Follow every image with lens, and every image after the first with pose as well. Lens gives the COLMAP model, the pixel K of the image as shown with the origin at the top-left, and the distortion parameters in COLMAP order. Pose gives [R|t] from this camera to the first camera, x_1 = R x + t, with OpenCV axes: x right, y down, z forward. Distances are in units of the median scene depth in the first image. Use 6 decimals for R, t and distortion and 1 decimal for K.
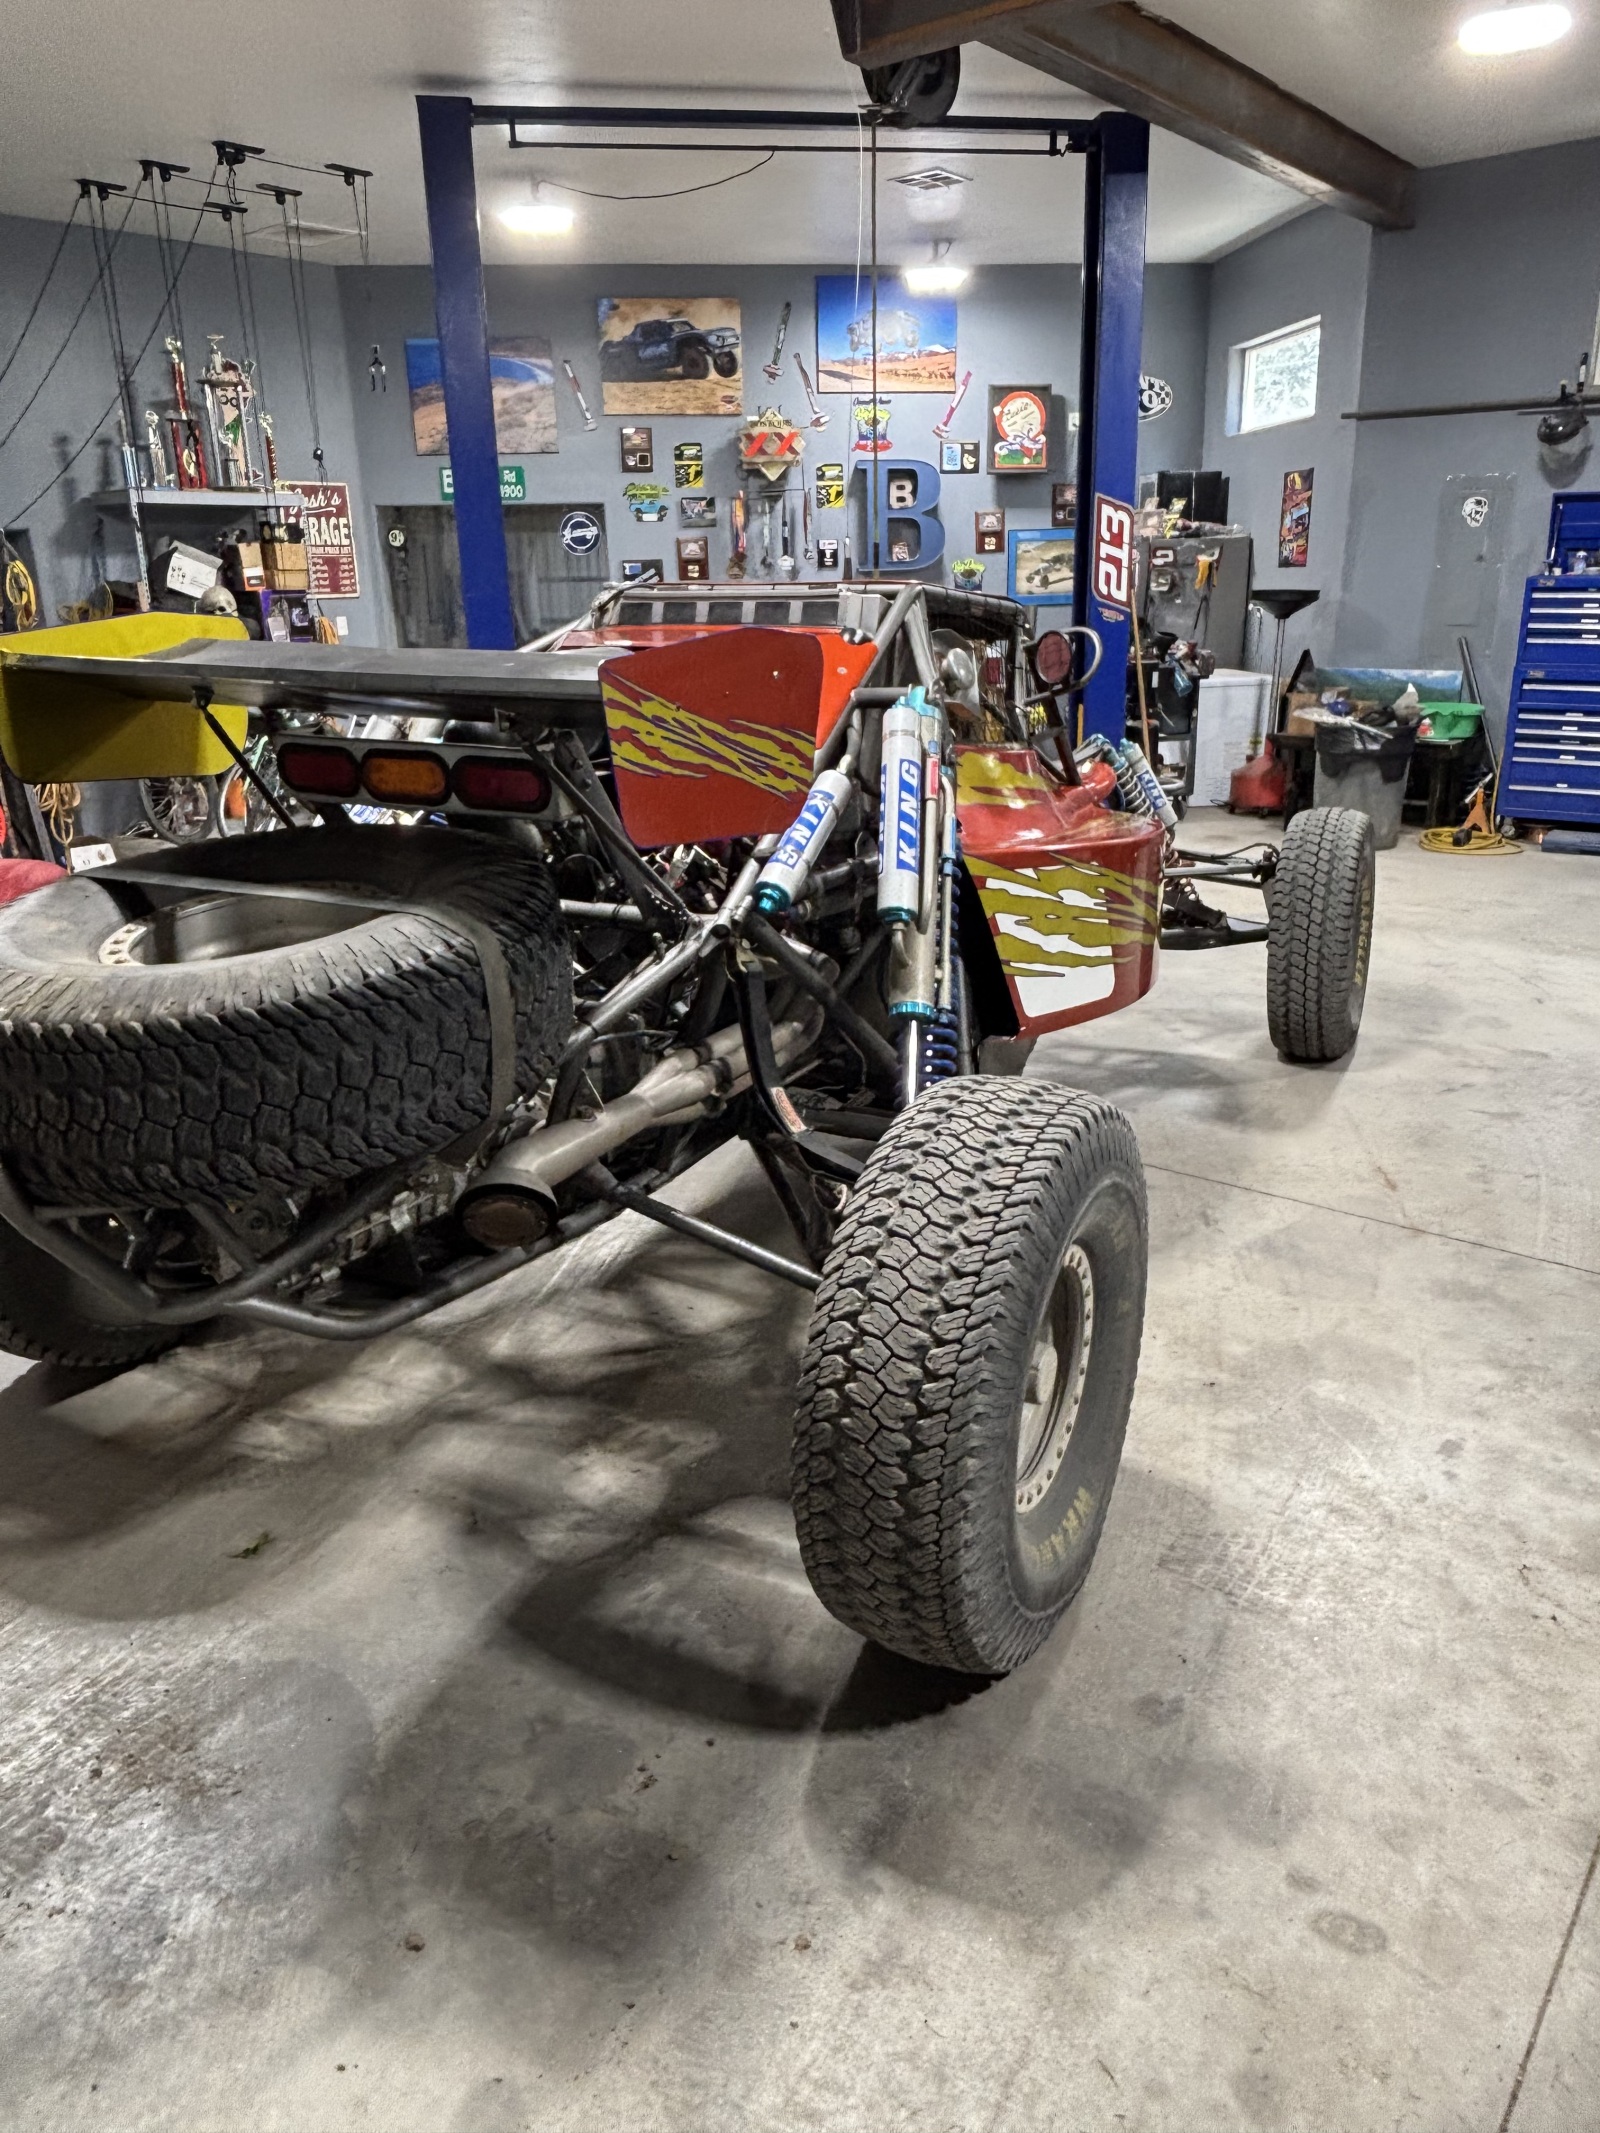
lens RADIAL K [[1466.4, 0, 808.2], [0, 1466.4, 1060.2], [0, 0, 1]] dist [0.050695, -0.074814]
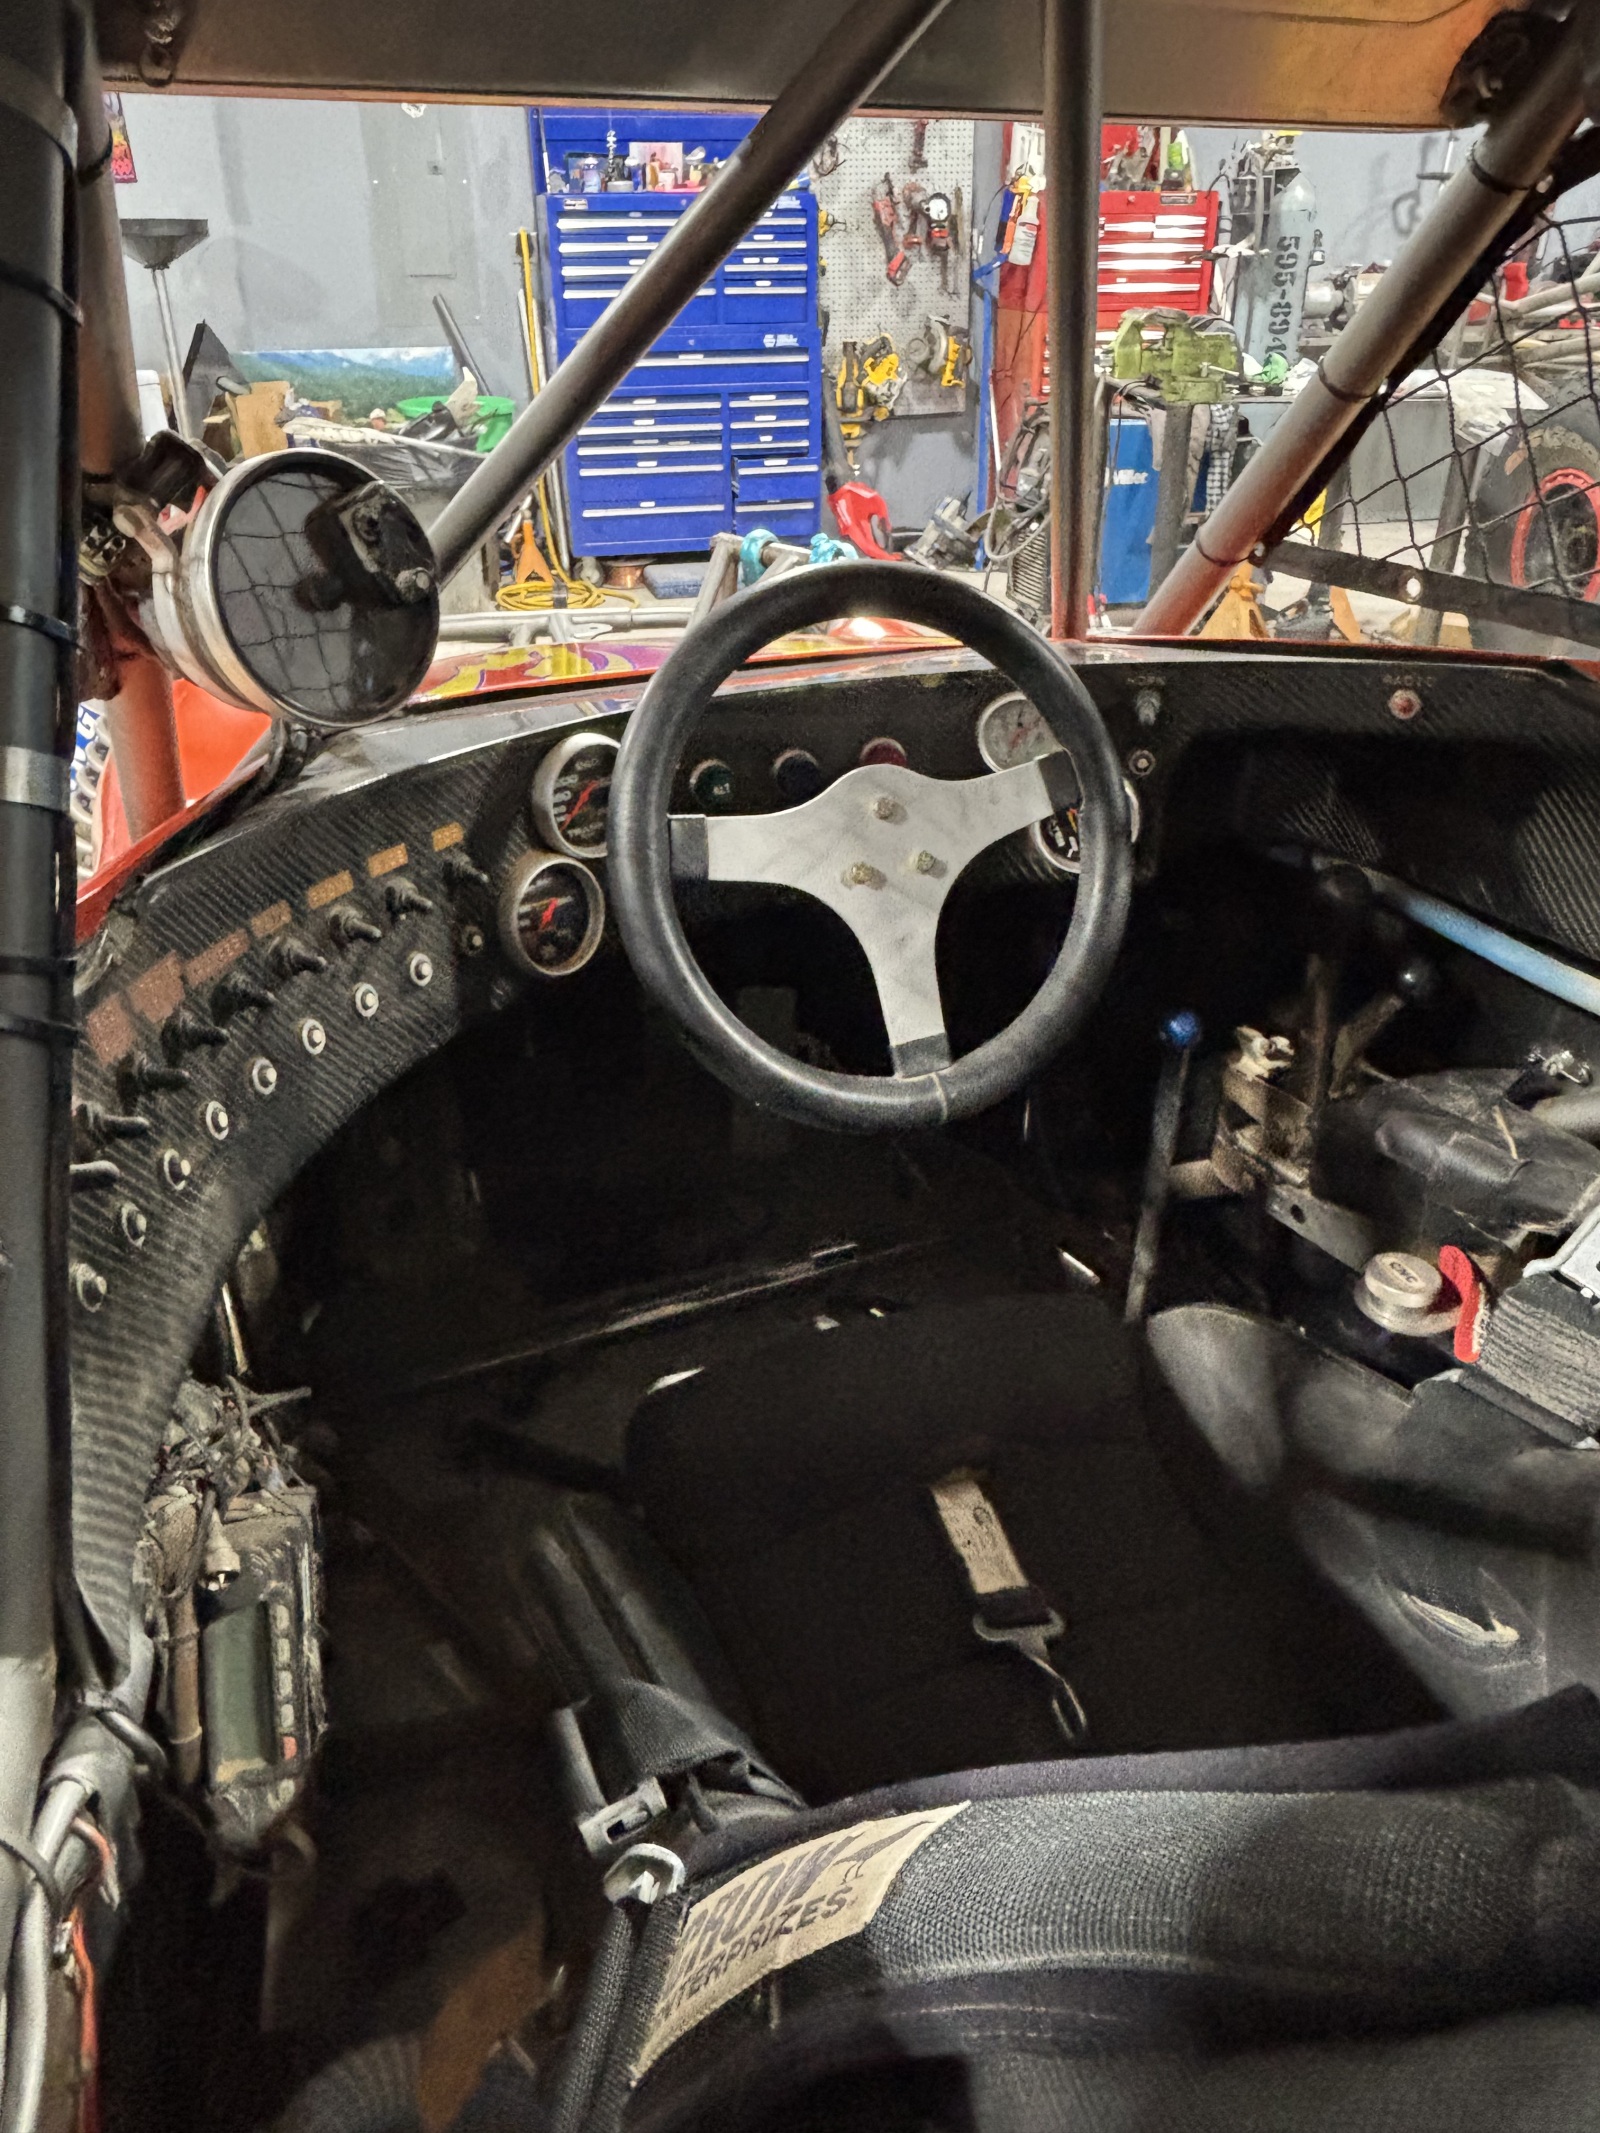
lens RADIAL K [[1466.4, 0, 808.2], [0, 1466.4, 1060.2], [0, 0, 1]] dist [0.050695, -0.074814]
pose [[0.635953, -0.372118, 0.676086, -0.046509], [0.242485, 0.928050, 0.282709, -0.115687], [-0.732643, -0.015849, 0.680429, 0.428042]]
